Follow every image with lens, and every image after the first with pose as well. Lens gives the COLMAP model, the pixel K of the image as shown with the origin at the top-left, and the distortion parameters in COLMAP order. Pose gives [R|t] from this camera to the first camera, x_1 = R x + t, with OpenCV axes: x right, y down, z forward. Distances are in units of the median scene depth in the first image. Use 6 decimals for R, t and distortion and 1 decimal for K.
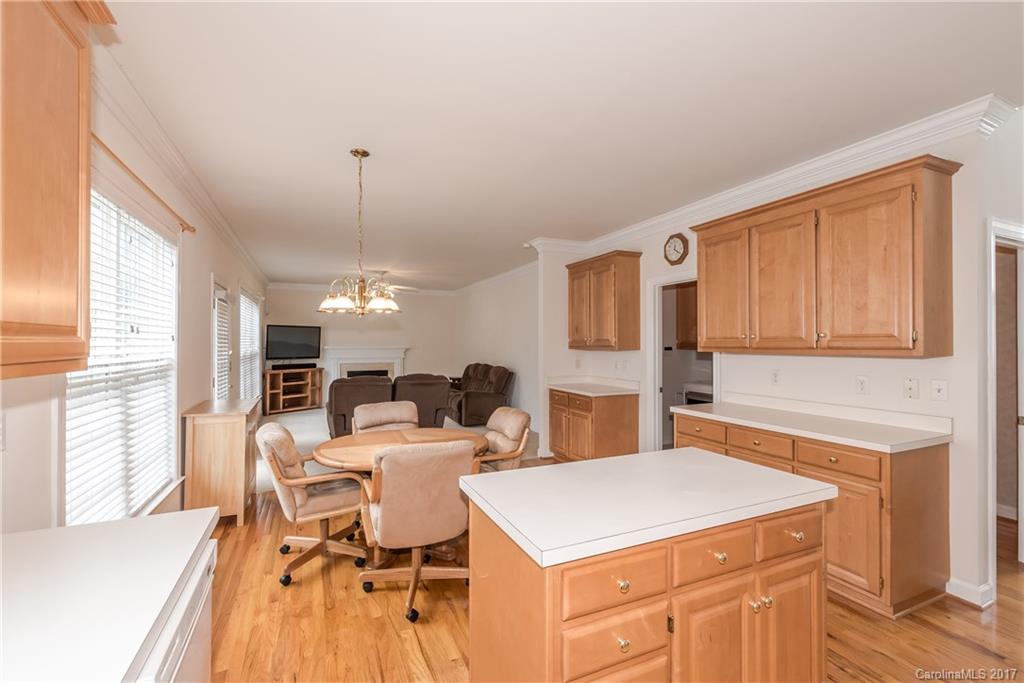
lens RADIAL K [[440.3, 0, 505.0], [0, 440.3, 345.7], [0, 0, 1]] dist [-0.001386, -0.002132]
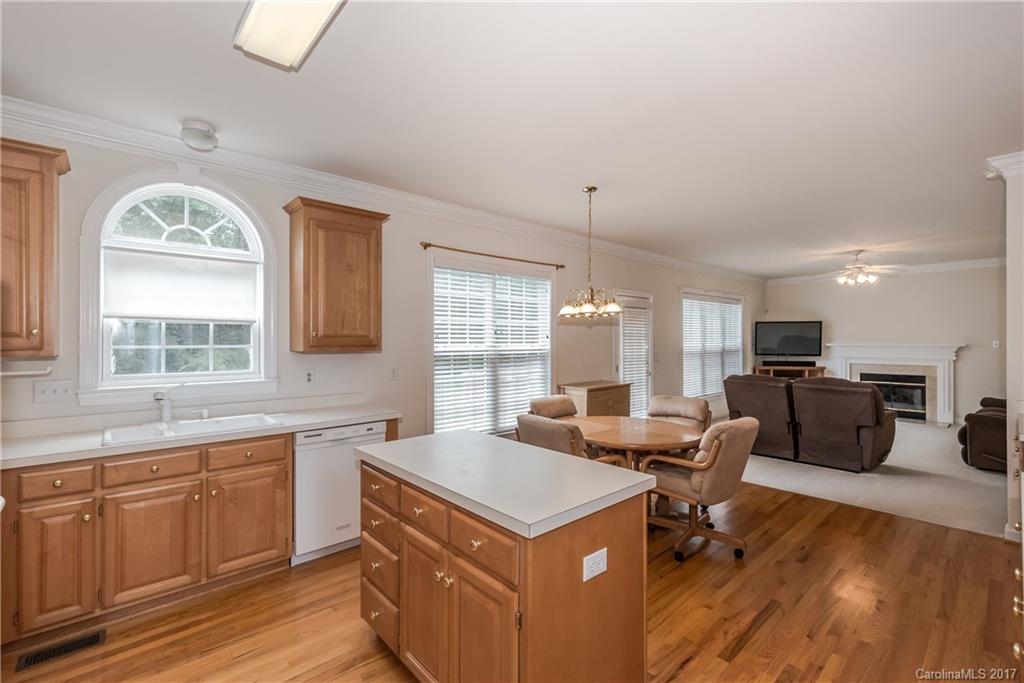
lens RADIAL K [[440.3, 0, 505.2], [0, 440.3, 339.2], [0, 0, 1]] dist [-0.001386, -0.002132]
pose [[0.296518, -0.000600, -0.955027, 0.263814], [-0.004678, 0.999987, -0.002080, -0.001246], [0.955016, 0.005084, 0.296511, 0.127465]]
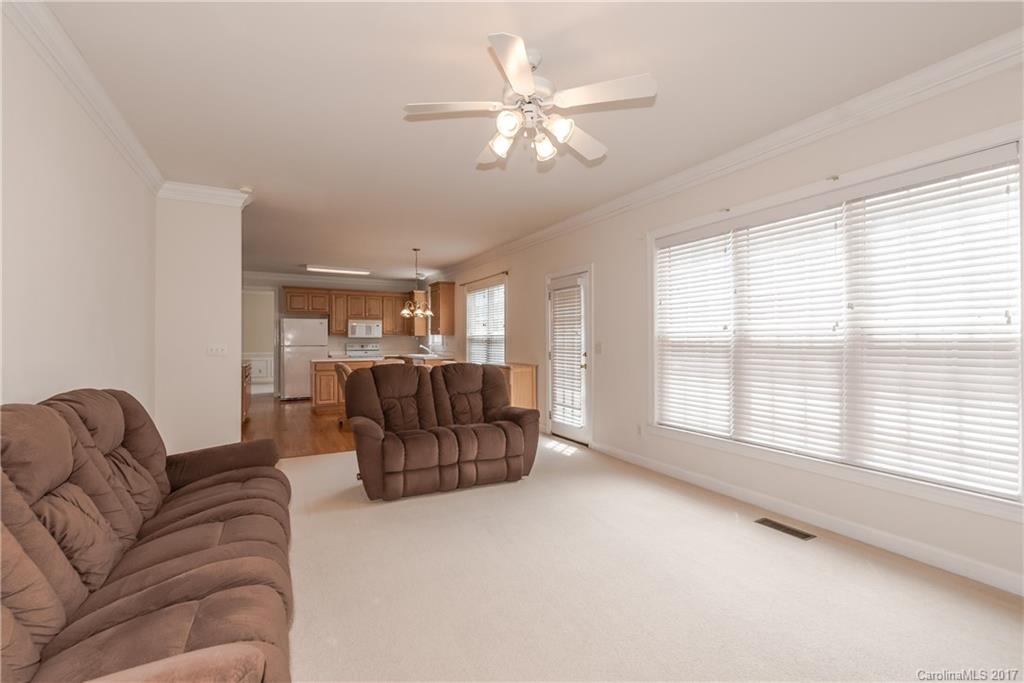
lens RADIAL K [[440.3, 0, 503.8], [0, 440.3, 335.3], [0, 0, 1]] dist [-0.001386, -0.002132]
pose [[-0.997419, 0.004990, -0.071628, -0.284560], [0.004992, 0.999988, 0.000144, 0.011493], [0.071627, -0.000214, -0.997431, 1.291048]]
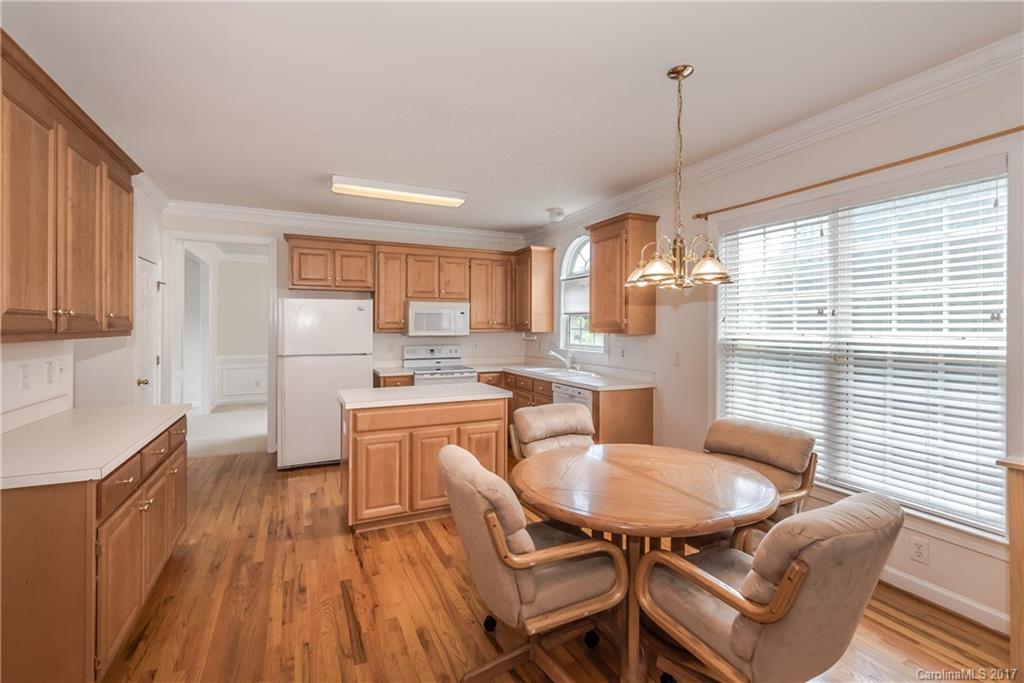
lens RADIAL K [[440.3, 0, 507.2], [0, 440.3, 325.6], [0, 0, 1]] dist [-0.001386, -0.002132]
pose [[-0.999278, 0.001179, -0.037963, -0.043537], [0.001017, 0.999990, 0.004283, -0.002308], [0.037968, 0.004241, -0.999270, 0.640468]]
